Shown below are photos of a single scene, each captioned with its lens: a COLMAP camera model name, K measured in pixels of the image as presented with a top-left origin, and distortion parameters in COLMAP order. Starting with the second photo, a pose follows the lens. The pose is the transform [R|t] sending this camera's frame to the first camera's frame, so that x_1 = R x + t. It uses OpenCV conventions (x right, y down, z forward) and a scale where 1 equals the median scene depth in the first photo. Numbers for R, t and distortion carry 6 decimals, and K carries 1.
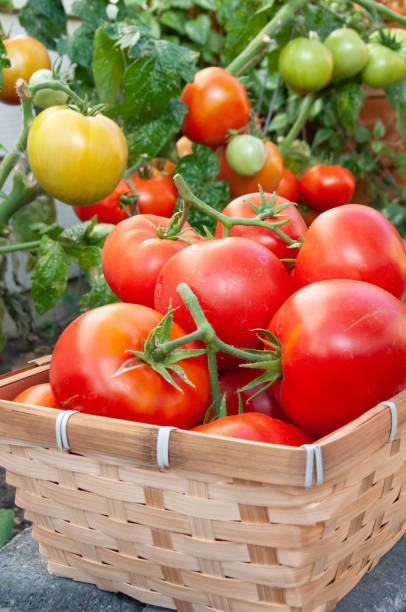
lens RADIAL K [[965.1, 0, 209.0], [0, 965.1, 313.4], [0, 0, 1]] dist [0.094210, 0.000000]
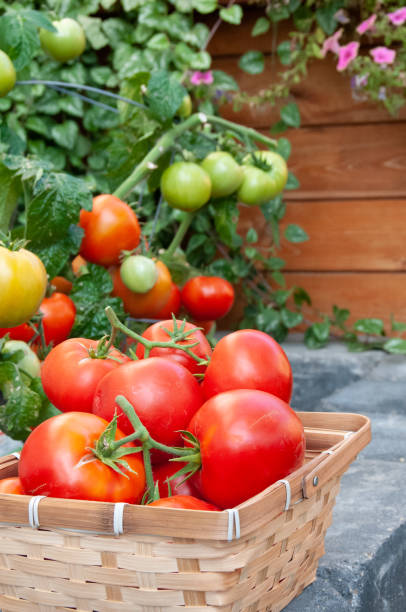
lens RADIAL K [[1035.8, 0, 203.9], [0, 1035.8, 327.3], [0, 0, 1]] dist [-0.024431, 0.000000]
pose [[0.991841, -0.013423, 0.126769, -0.079472], [0.025013, 0.995602, -0.090280, 0.005391], [-0.125000, 0.092714, 0.987815, -0.326445]]
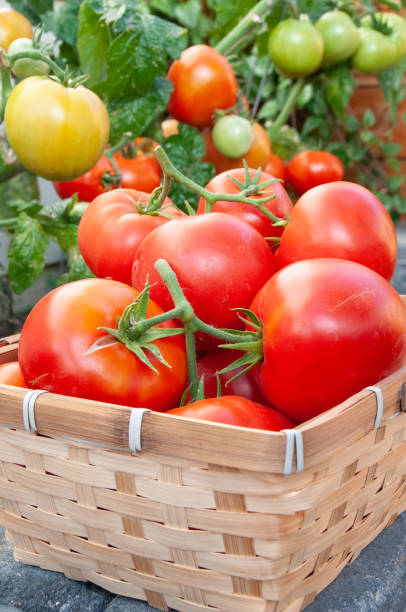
lens RADIAL K [[965.1, 0, 208.0], [0, 965.1, 318.1], [0, 0, 1]] dist [0.094210, 0.000000]
pose [[0.999715, 0.019191, 0.014217, 0.005870], [-0.019424, 0.999677, 0.016411, 0.009201], [-0.013898, -0.016682, 0.999764, 0.043101]]
